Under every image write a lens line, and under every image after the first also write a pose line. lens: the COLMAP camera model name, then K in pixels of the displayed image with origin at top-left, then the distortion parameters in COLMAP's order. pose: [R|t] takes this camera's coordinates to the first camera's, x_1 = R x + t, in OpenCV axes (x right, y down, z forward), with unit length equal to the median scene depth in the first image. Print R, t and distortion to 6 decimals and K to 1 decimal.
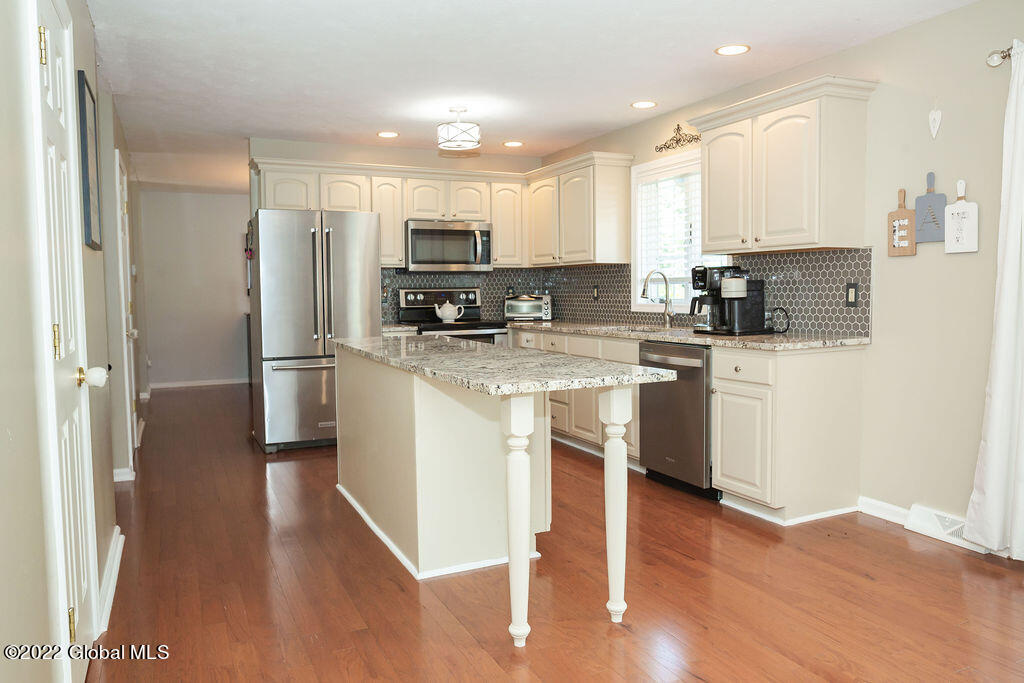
lens RADIAL K [[728.3, 0, 512.0], [0, 728.3, 341.5], [0, 0, 1]] dist [-0.018330, 0.000973]
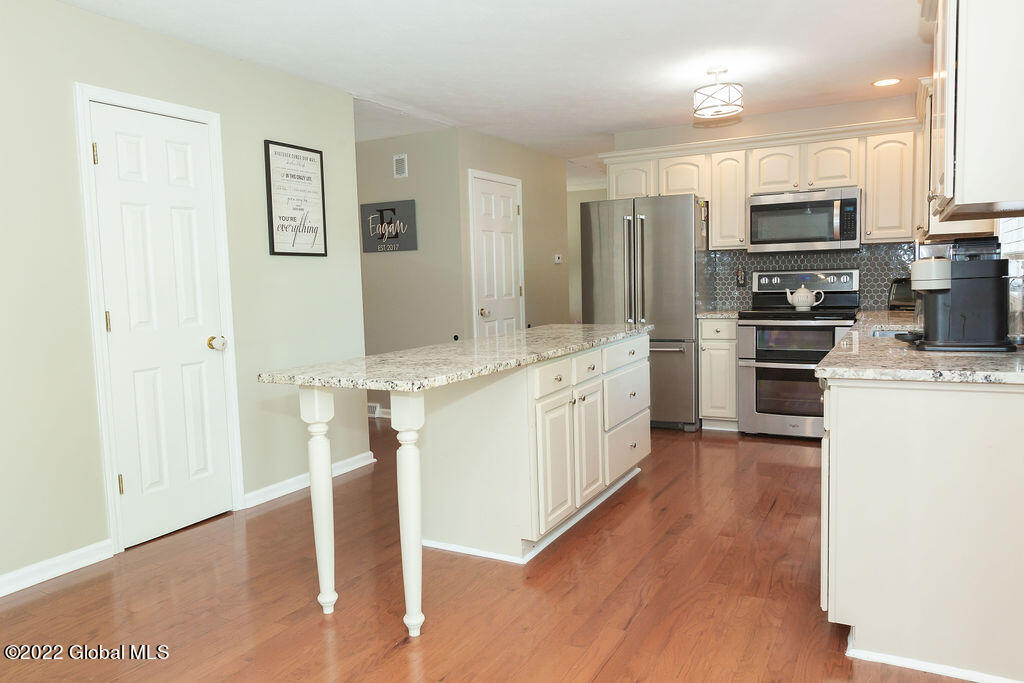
lens RADIAL K [[721.2, 0, 505.8], [0, 721.2, 329.5], [0, 0, 1]] dist [0.005234, 0.000669]
pose [[0.587598, 0.055052, -0.807278, 0.491361], [-0.036932, 0.998468, 0.041208, -0.031939], [0.808310, 0.005601, 0.588731, 0.269883]]
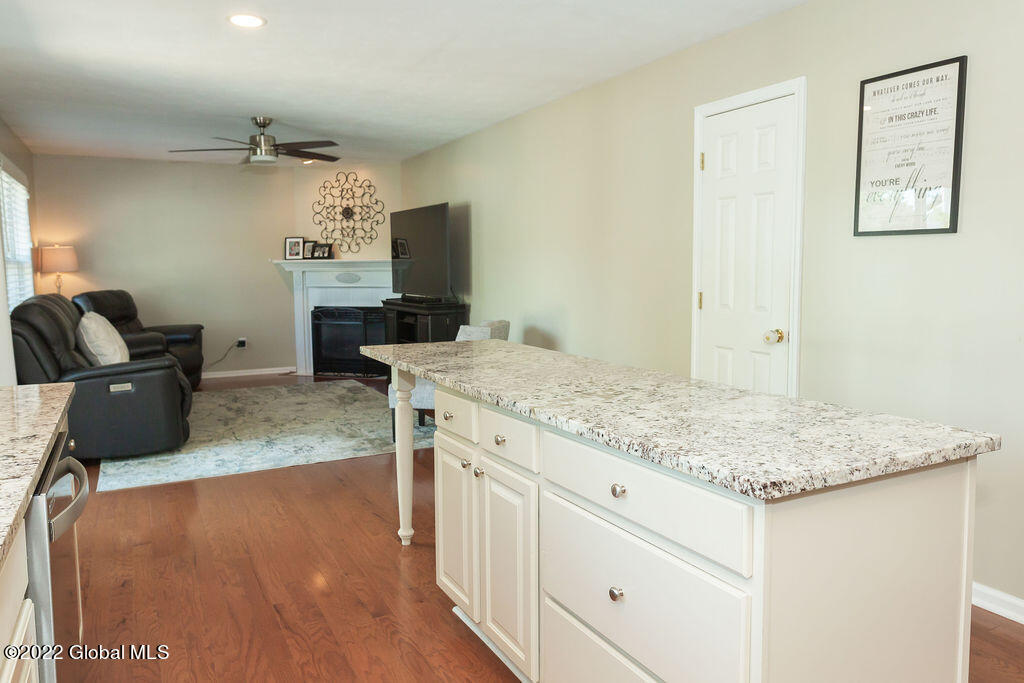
lens RADIAL K [[742.5, 0, 531.8], [0, 742.5, 335.1], [0, 0, 1]] dist [-0.004628, -0.000417]
pose [[-0.998534, 0.021451, -0.049700, -0.012344], [0.012949, 0.986130, 0.165468, -0.096634], [0.052561, 0.164582, -0.984962, 1.141609]]
